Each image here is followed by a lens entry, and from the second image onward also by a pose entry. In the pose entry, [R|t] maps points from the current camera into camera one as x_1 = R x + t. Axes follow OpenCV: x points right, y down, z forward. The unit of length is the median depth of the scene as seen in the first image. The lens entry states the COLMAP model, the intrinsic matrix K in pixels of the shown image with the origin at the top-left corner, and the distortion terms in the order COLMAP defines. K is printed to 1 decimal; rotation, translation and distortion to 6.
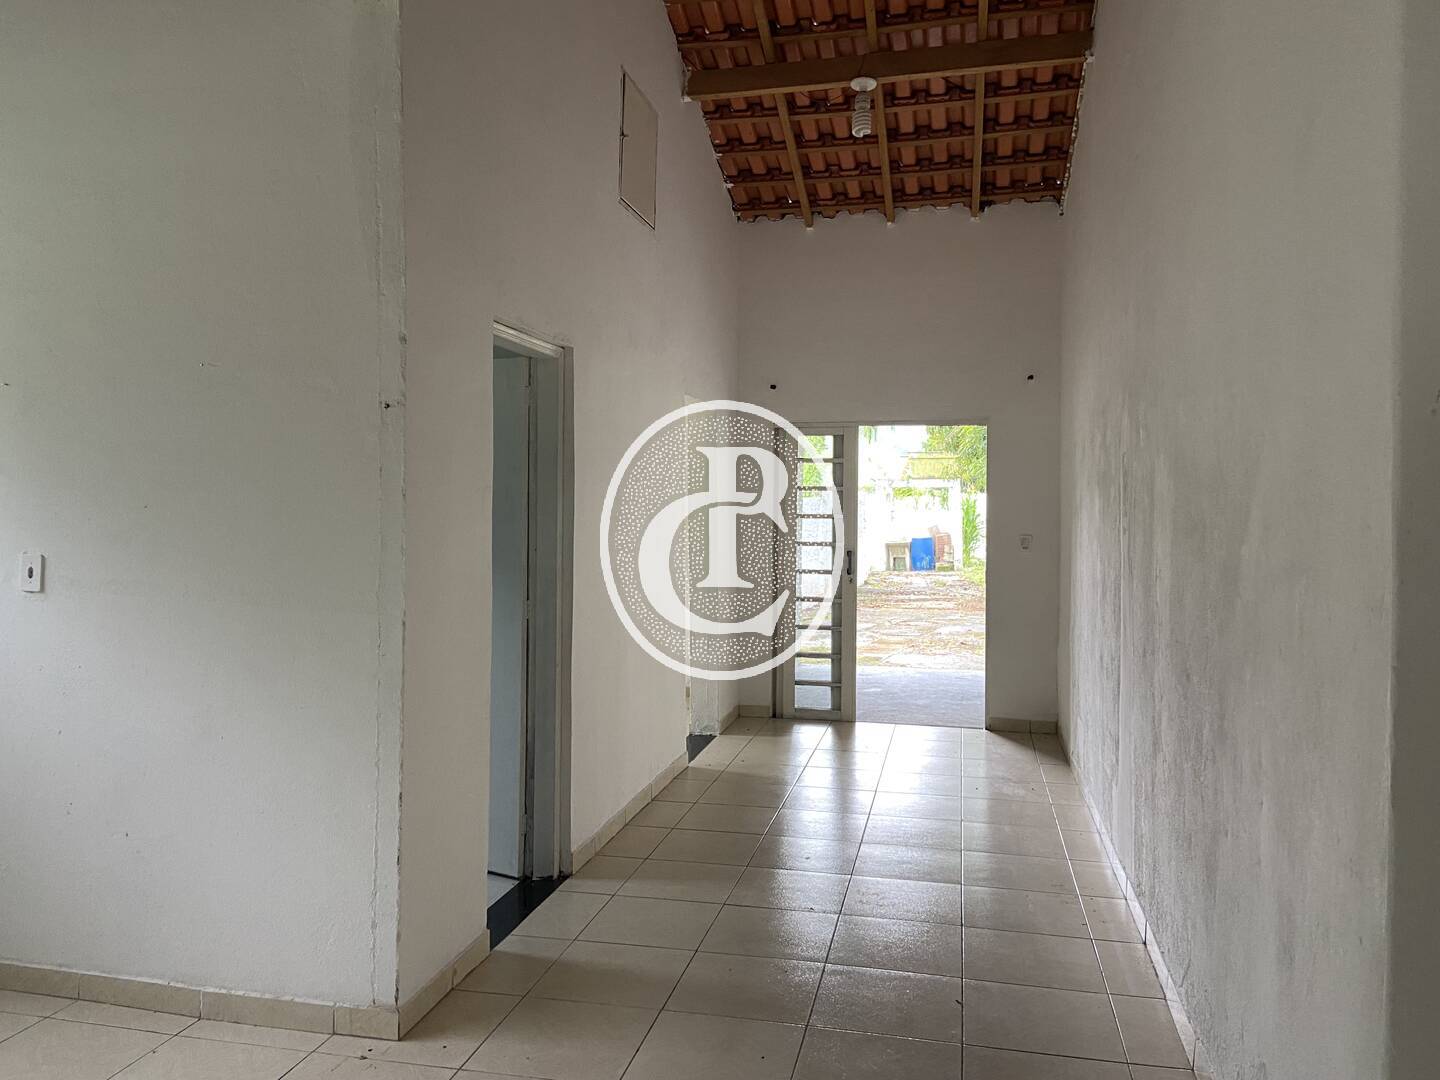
lens RADIAL K [[1067.8, 0, 720.0], [0, 1067.8, 518.0], [0, 0, 1]] dist [0.046706, -0.001791]
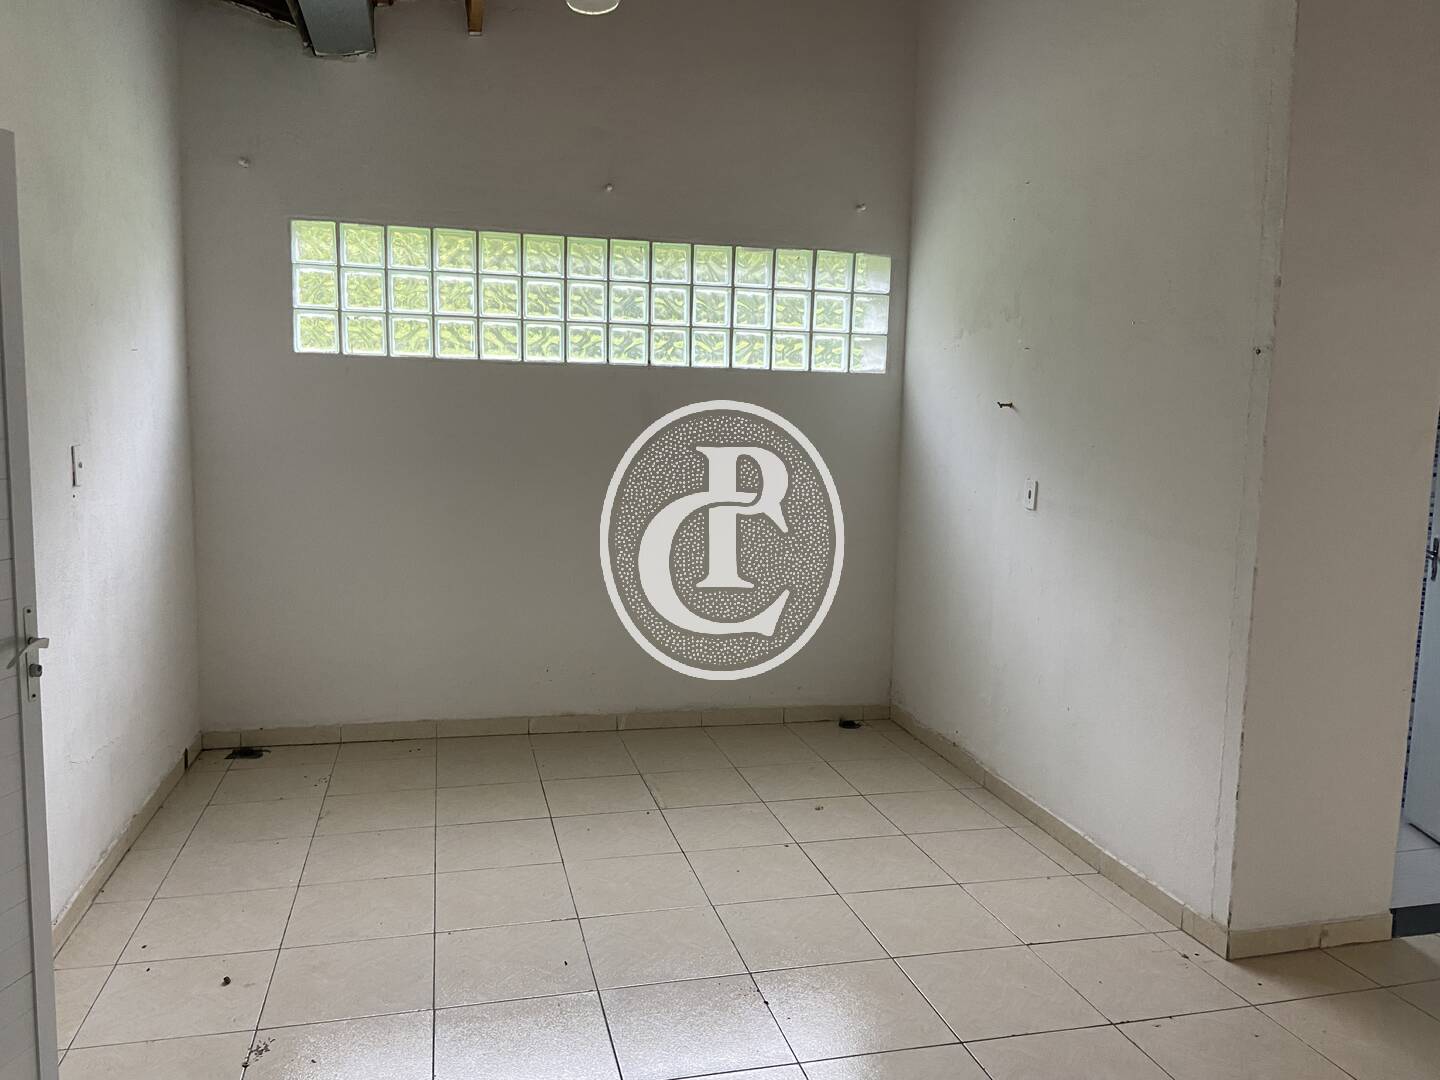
lens RADIAL K [[1104.7, 0, 720.0], [0, 1104.7, 540.0], [0, 0, 1]] dist [-0.002759, -0.001614]
pose [[0.457677, 0.102749, -0.883162, 0.384955], [-0.021400, 0.994285, 0.104588, -0.026872], [0.888861, -0.028968, 0.457260, 0.079341]]
